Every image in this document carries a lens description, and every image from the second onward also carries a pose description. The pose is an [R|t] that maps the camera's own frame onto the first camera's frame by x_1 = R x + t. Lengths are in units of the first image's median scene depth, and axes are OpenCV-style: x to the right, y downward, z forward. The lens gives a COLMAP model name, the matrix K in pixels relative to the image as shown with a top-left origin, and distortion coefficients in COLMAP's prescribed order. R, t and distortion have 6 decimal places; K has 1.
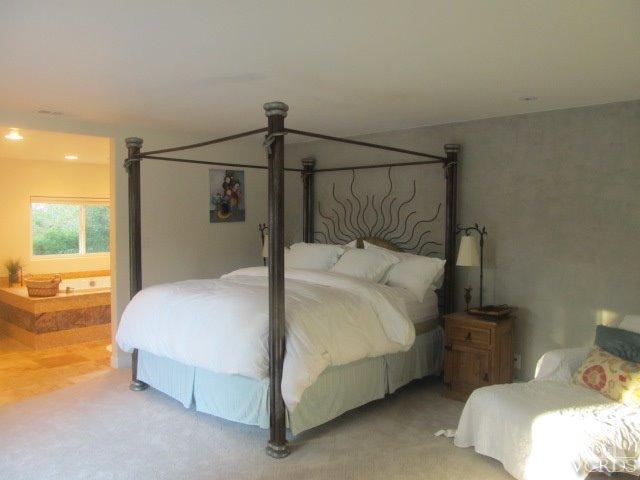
lens RADIAL K [[551.2, 0, 322.1], [0, 551.2, 239.9], [0, 0, 1]] dist [-0.043495, 0.014238]
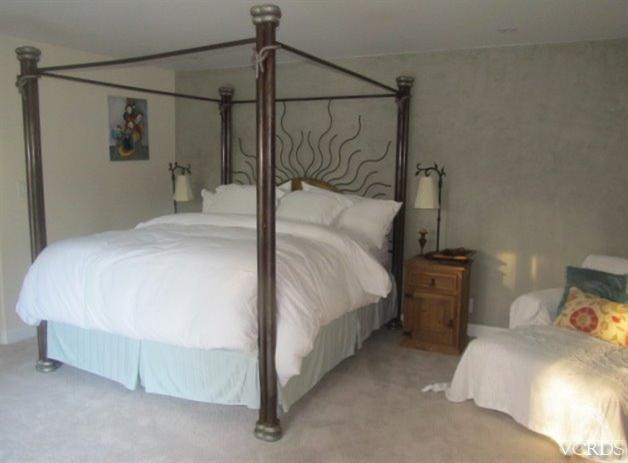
lens RADIAL K [[540.9, 0, 312.2], [0, 540.9, 232.2], [0, 0, 1]] dist [-0.043495, 0.014238]
pose [[0.958537, -0.029622, 0.283425, -0.198176], [0.002443, 0.995400, 0.095772, -0.001780], [-0.284959, -0.091109, 0.954200, 0.175762]]
